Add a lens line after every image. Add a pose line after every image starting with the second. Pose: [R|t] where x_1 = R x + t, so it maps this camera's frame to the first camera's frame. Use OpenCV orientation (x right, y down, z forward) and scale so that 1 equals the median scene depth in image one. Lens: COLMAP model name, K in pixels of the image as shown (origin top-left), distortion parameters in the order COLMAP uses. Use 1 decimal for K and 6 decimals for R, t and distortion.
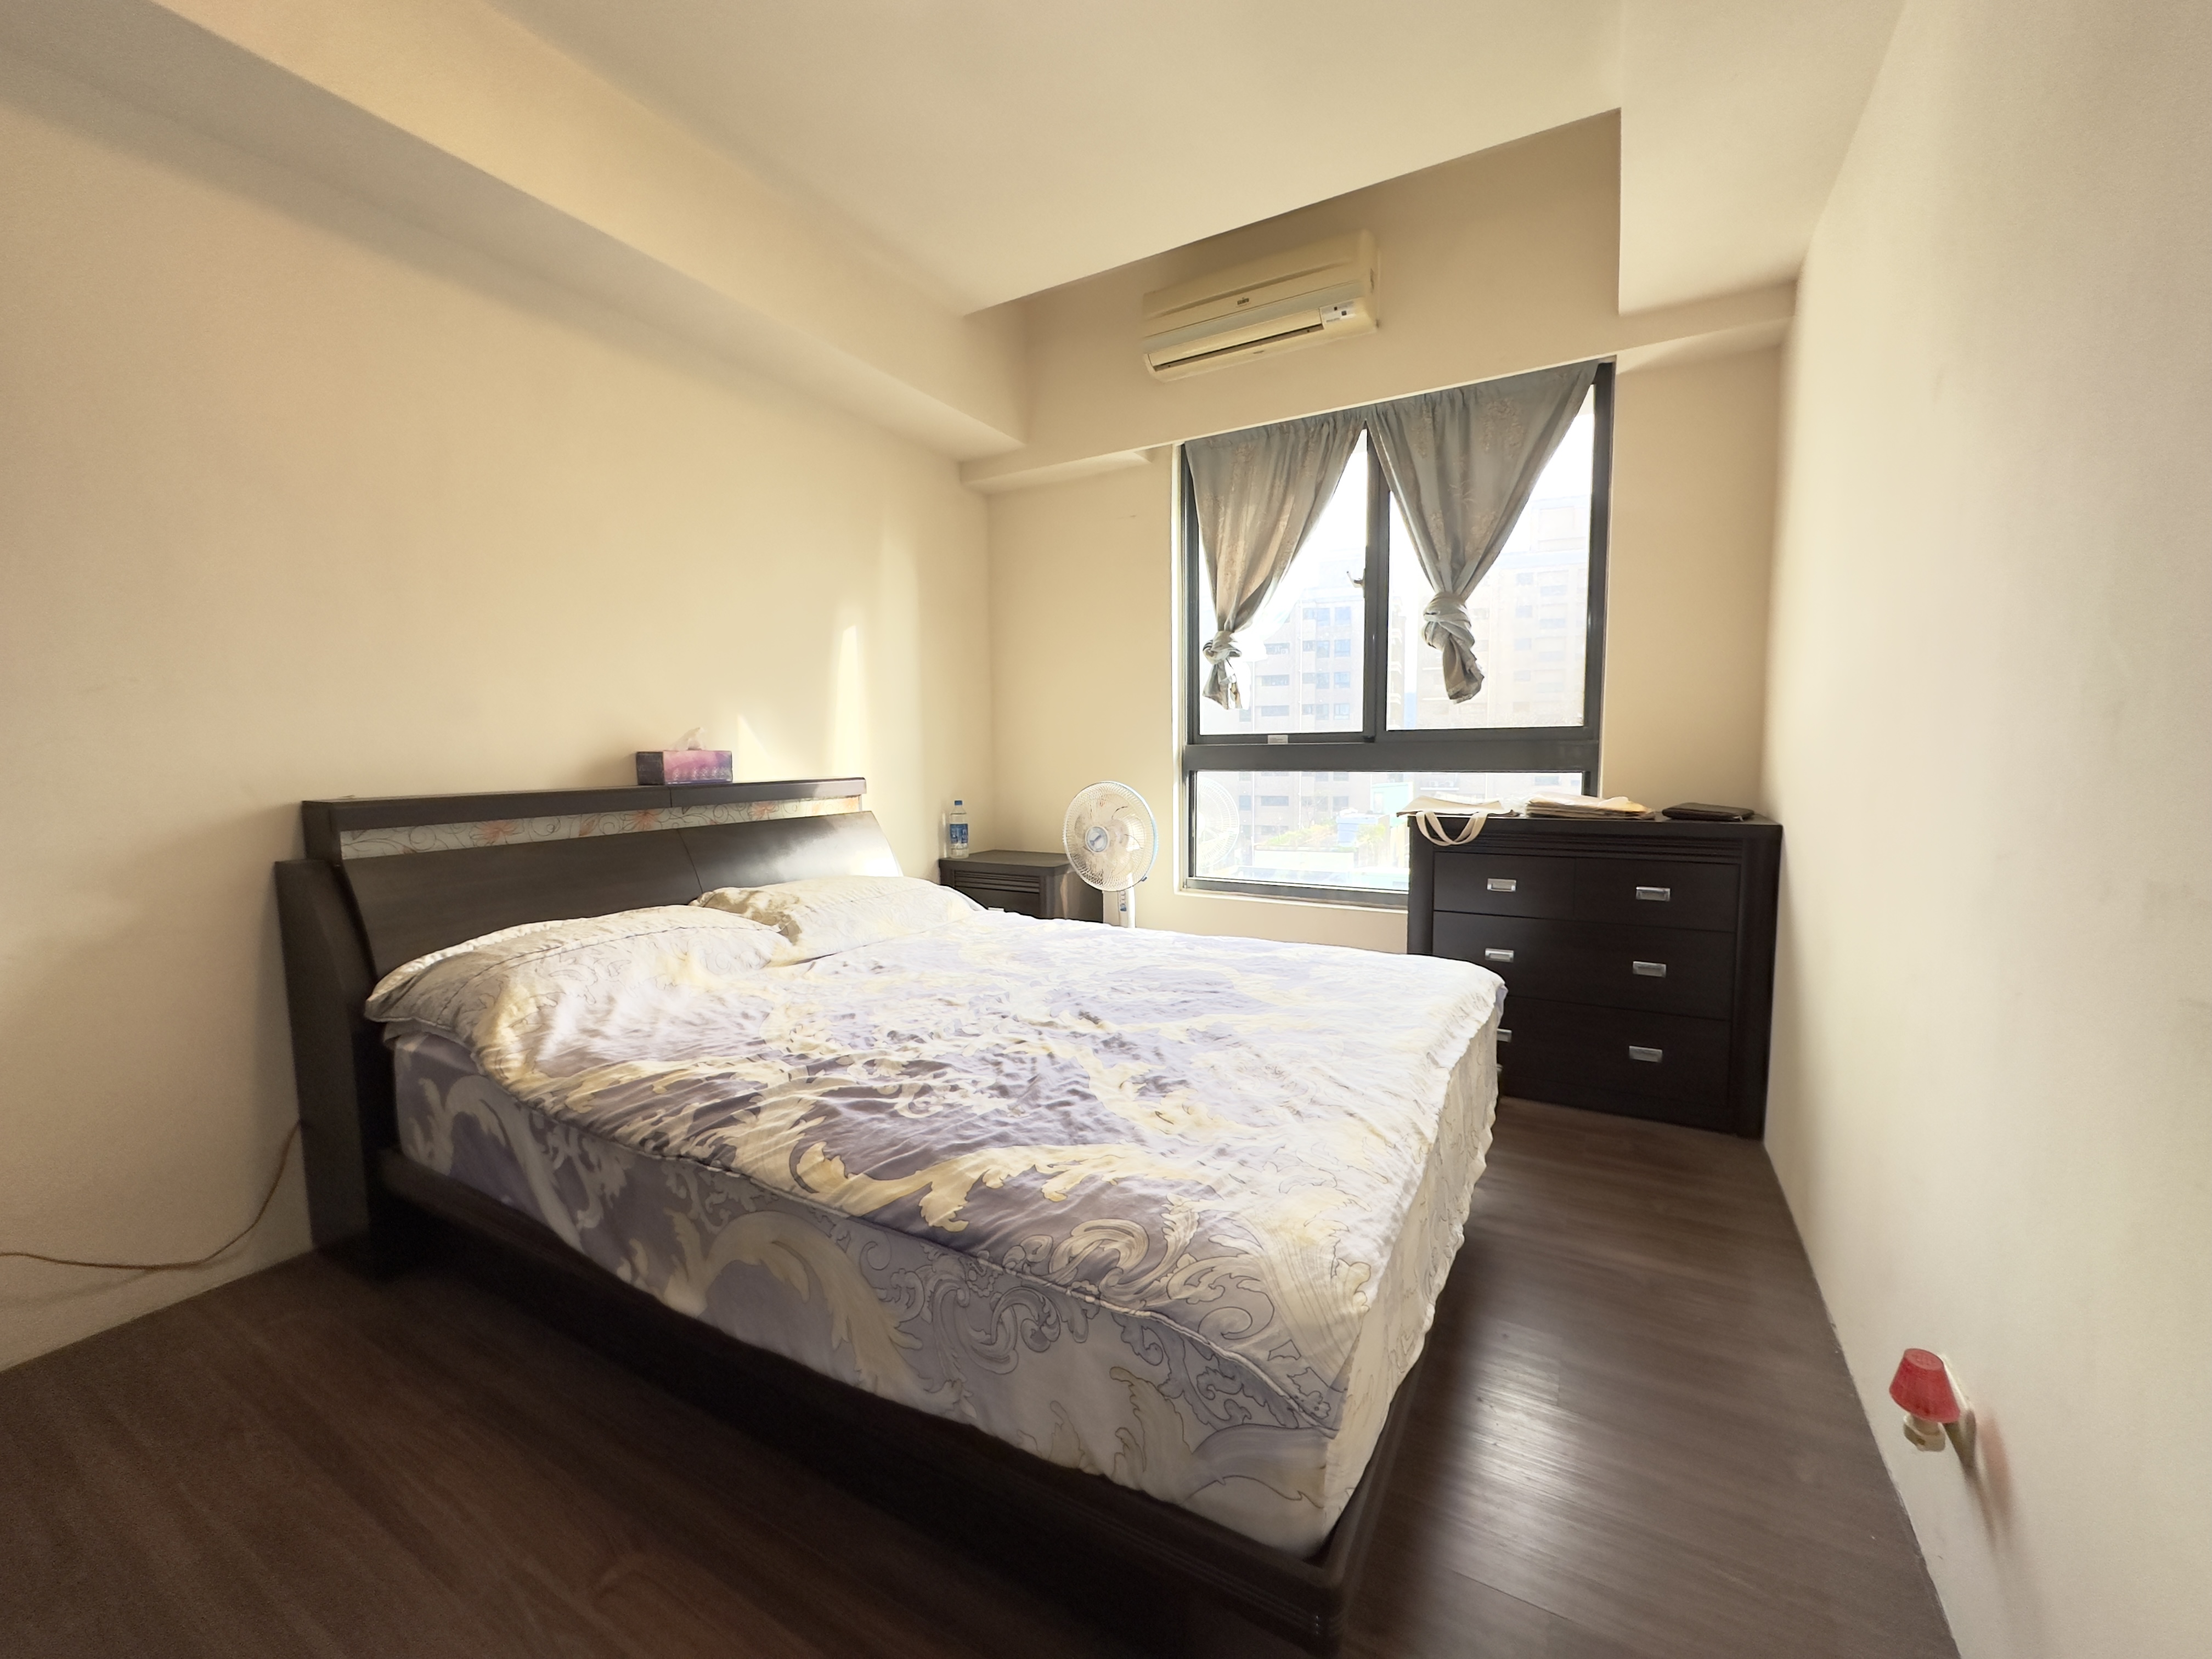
lens RADIAL K [[887.2, 0, 1106.0], [0, 887.2, 829.5], [0, 0, 1]] dist [-0.000390, -0.000140]
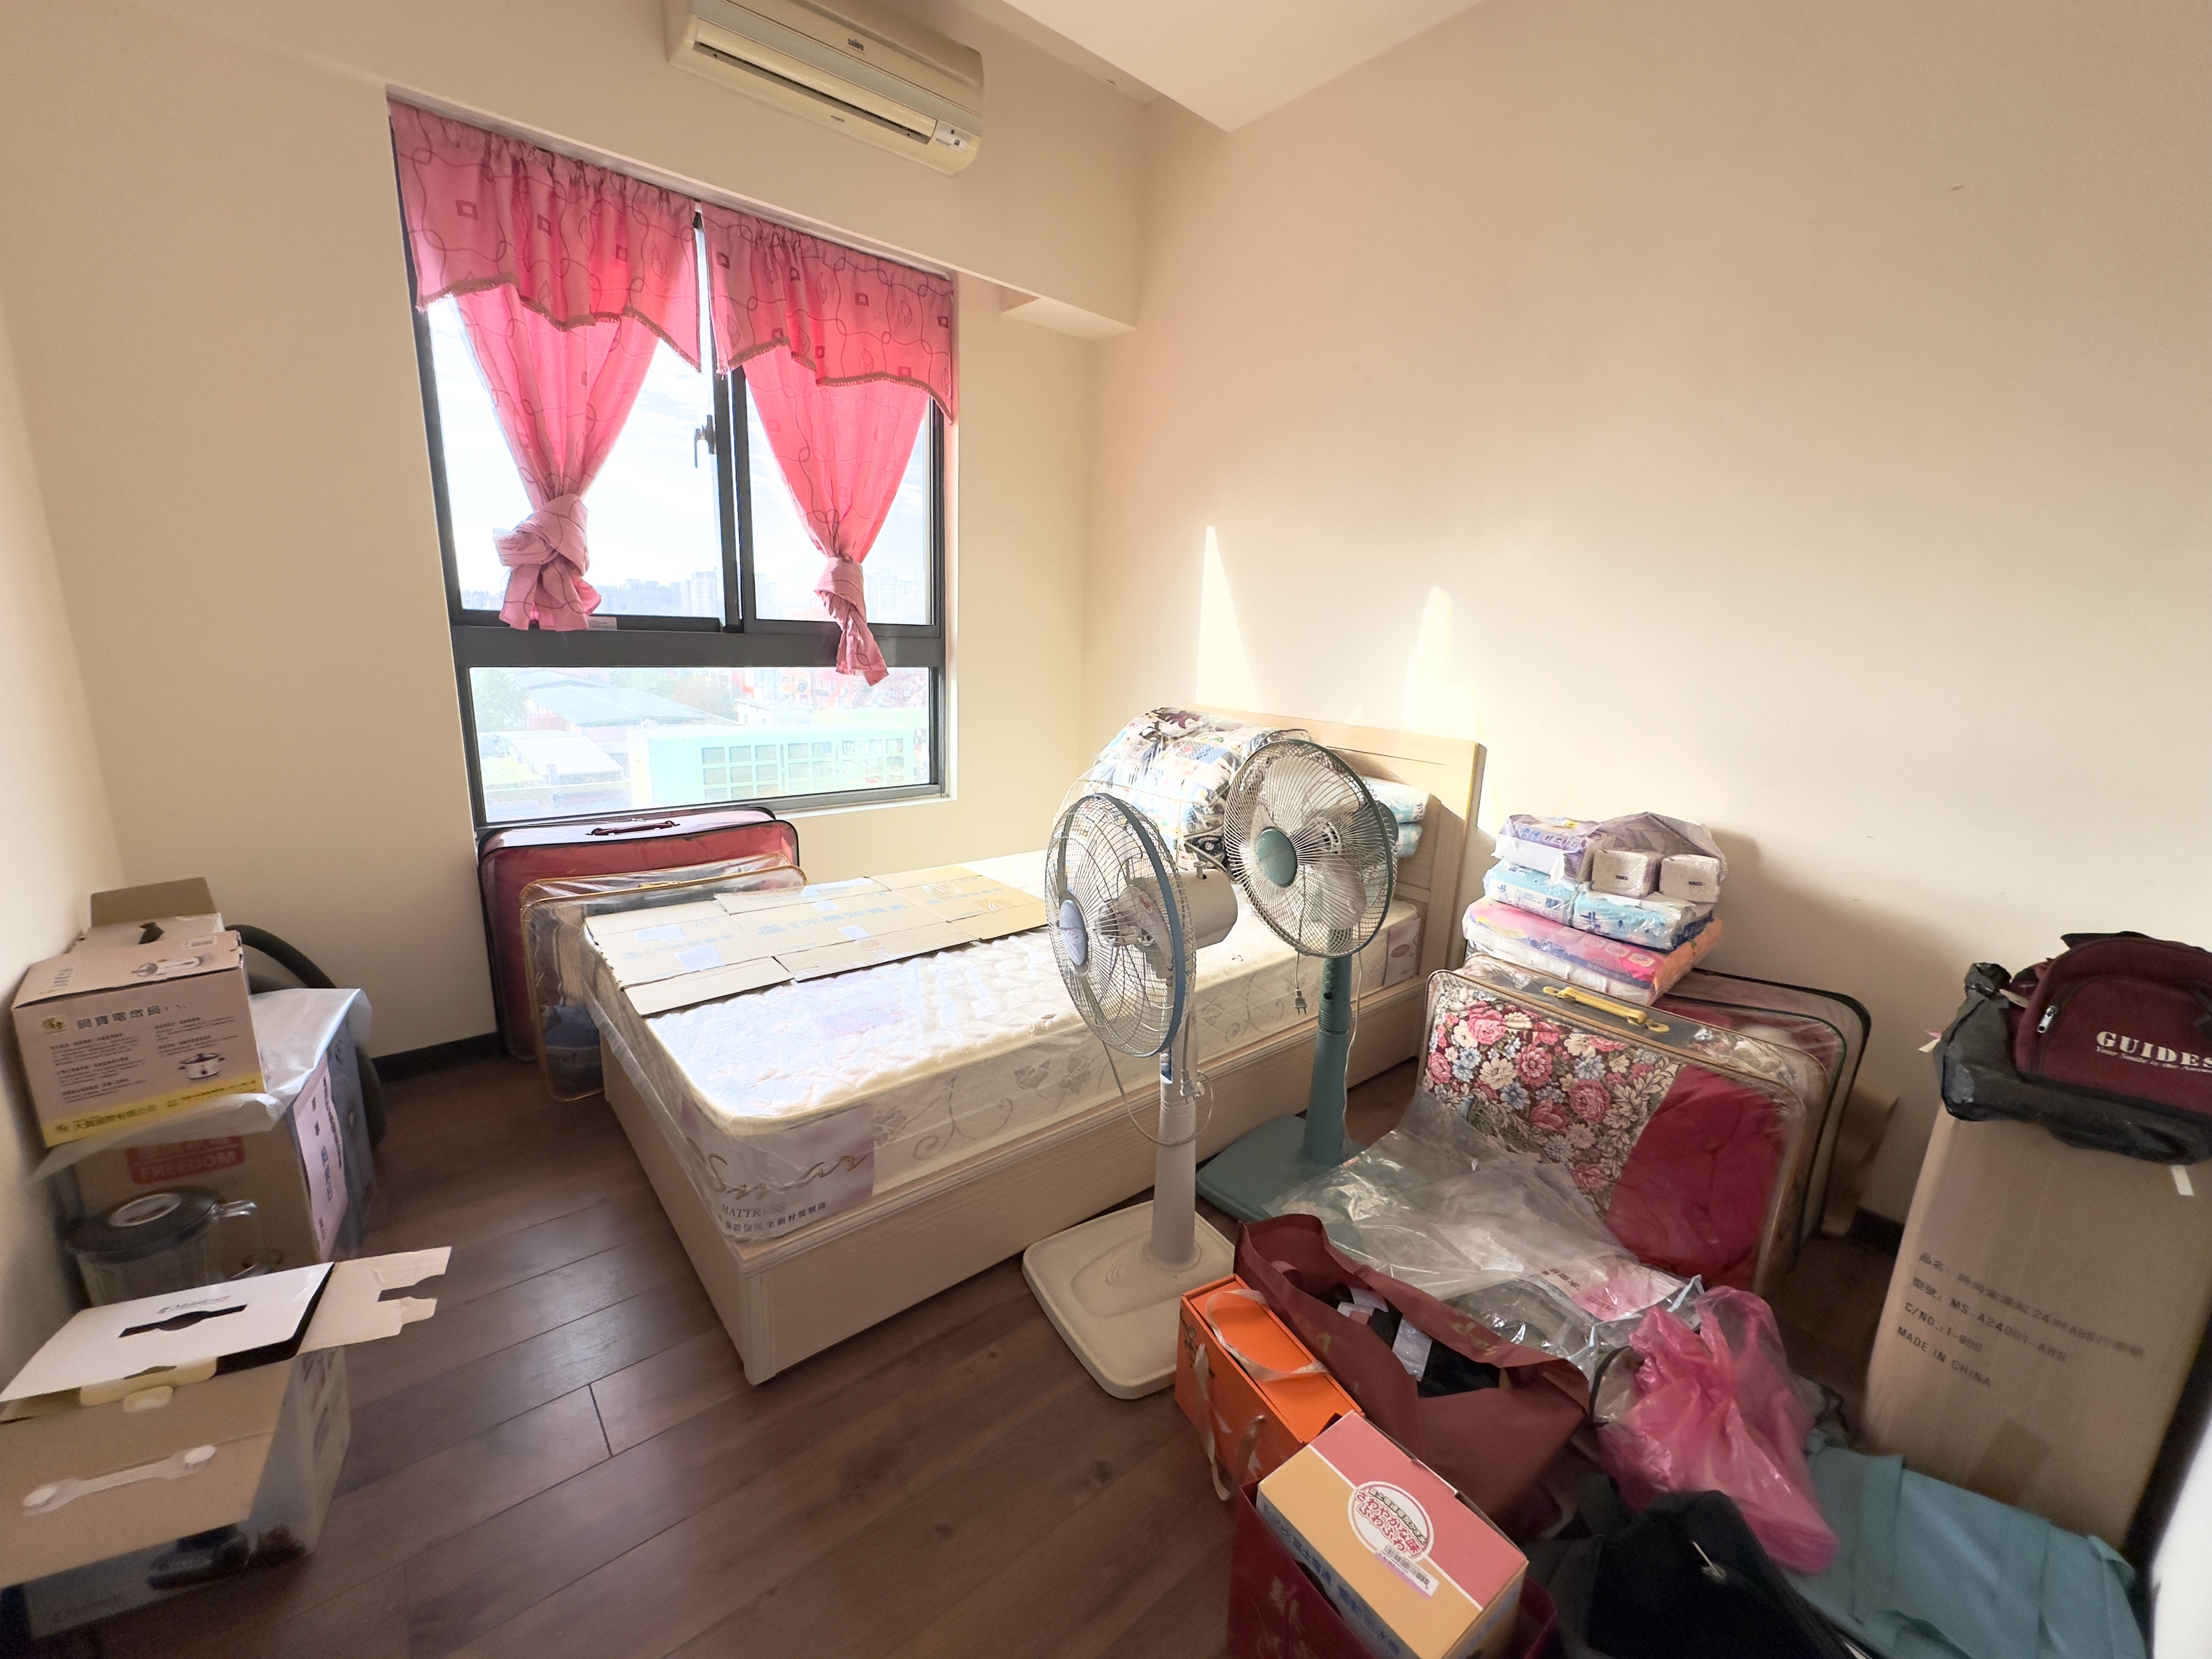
lens RADIAL K [[887.2, 0, 1106.0], [0, 887.2, 829.5], [0, 0, 1]] dist [-0.000390, -0.000140]
pose [[0.354618, -0.182600, 0.917008, -0.408967], [0.045878, 0.982962, 0.177992, -0.049128], [-0.933885, -0.021049, 0.356953, 0.371593]]
